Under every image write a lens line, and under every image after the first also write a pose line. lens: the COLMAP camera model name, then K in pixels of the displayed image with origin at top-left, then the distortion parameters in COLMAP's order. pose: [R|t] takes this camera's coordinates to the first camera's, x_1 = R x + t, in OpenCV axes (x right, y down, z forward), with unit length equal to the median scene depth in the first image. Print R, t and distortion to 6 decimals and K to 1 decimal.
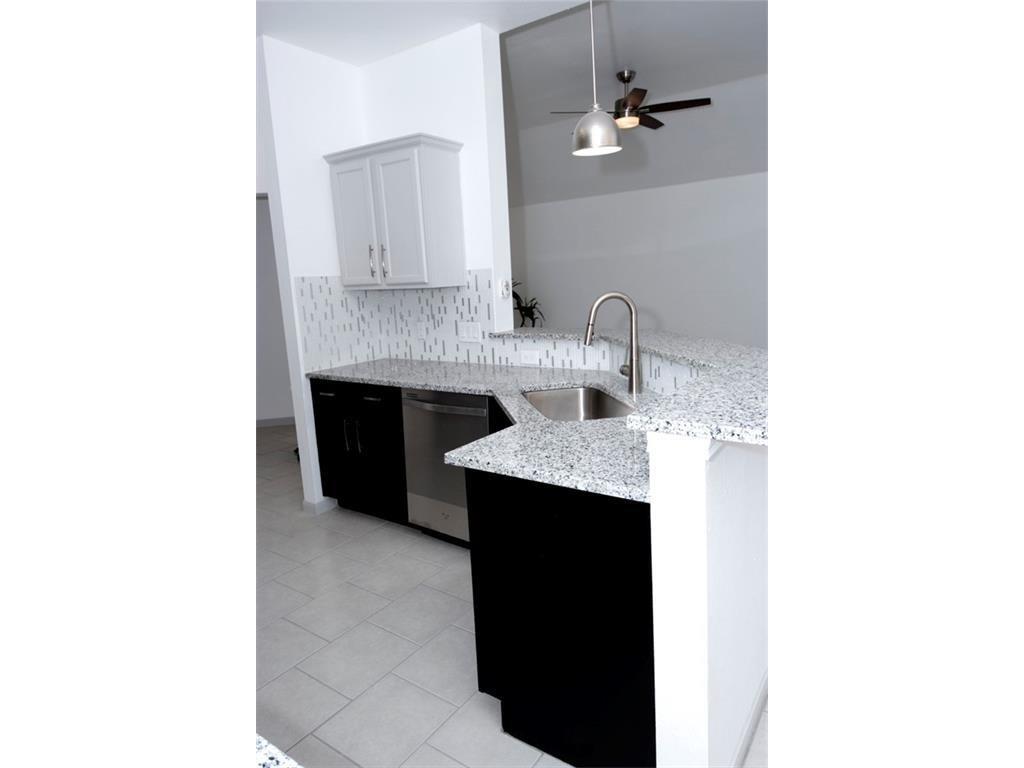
lens RADIAL K [[574.2, 0, 512.0], [0, 574.2, 384.0], [0, 0, 1]] dist [0.027696, 0.000220]
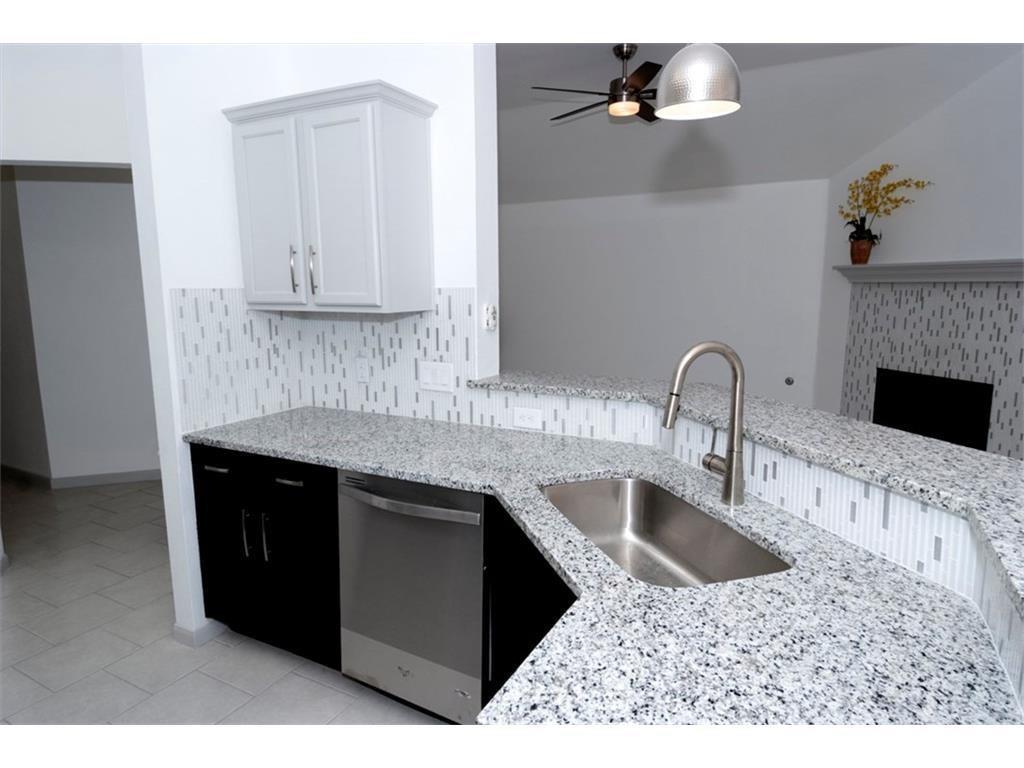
lens RADIAL K [[620.3, 0, 512.0], [0, 620.3, 384.0], [0, 0, 1]] dist [0.019877, -0.001625]
pose [[0.992041, 0.021826, 0.124005, -0.077634], [-0.018258, 0.999388, -0.029839, -0.062125], [-0.124581, 0.027338, 0.991833, 0.252538]]
